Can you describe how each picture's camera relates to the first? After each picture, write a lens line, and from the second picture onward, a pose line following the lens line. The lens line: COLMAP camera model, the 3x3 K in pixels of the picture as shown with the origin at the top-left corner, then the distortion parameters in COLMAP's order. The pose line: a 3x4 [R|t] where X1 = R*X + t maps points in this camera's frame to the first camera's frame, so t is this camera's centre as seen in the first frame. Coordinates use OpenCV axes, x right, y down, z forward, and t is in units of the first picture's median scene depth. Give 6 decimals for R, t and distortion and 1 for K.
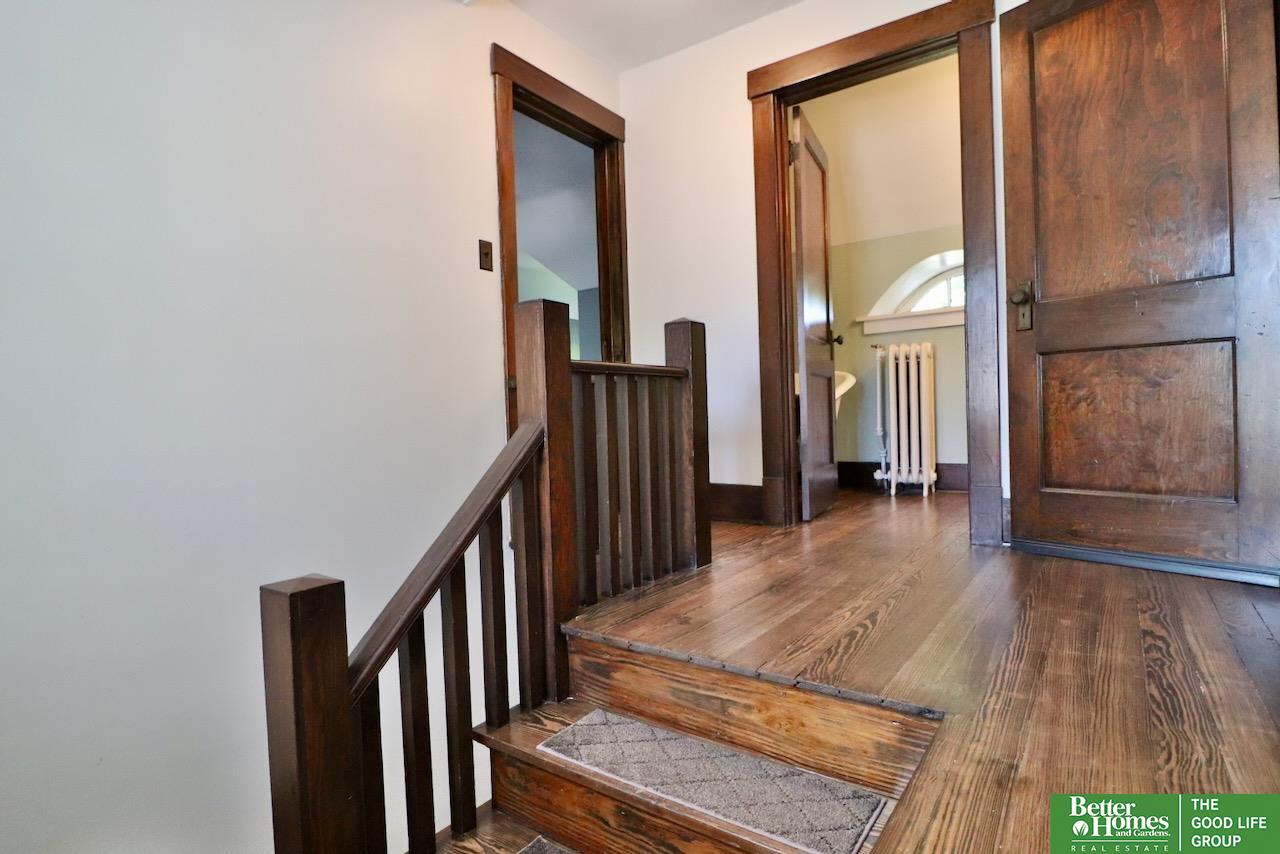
lens RADIAL K [[666.9, 0, 631.2], [0, 666.9, 425.1], [0, 0, 1]] dist [0.000189, -0.013295]
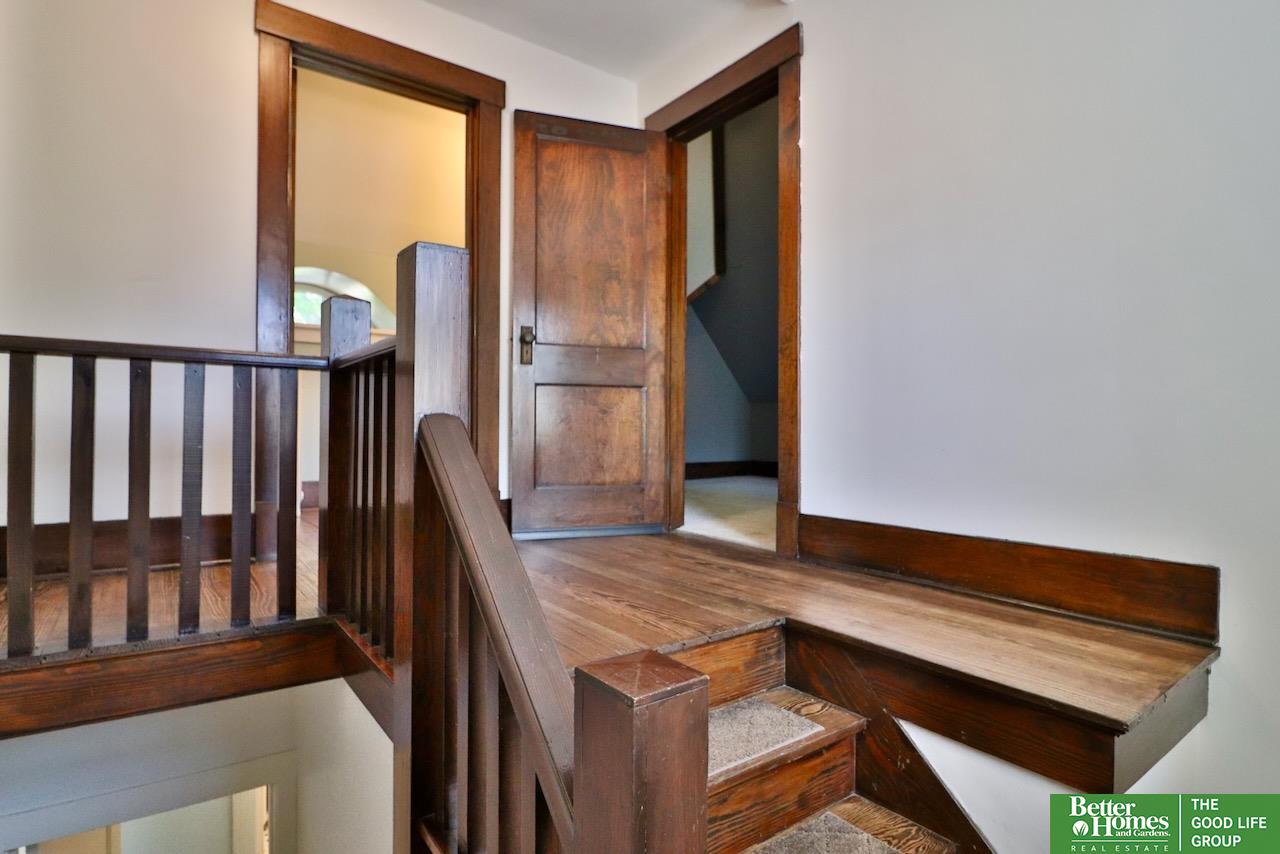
lens RADIAL K [[666.9, 0, 631.2], [0, 666.9, 425.1], [0, 0, 1]] dist [0.000189, -0.013295]
pose [[0.290464, 0.037432, 0.956154, -0.631644], [0.000854, 0.999224, -0.039377, 0.026979], [-0.956886, 0.012254, 0.290206, 0.498974]]
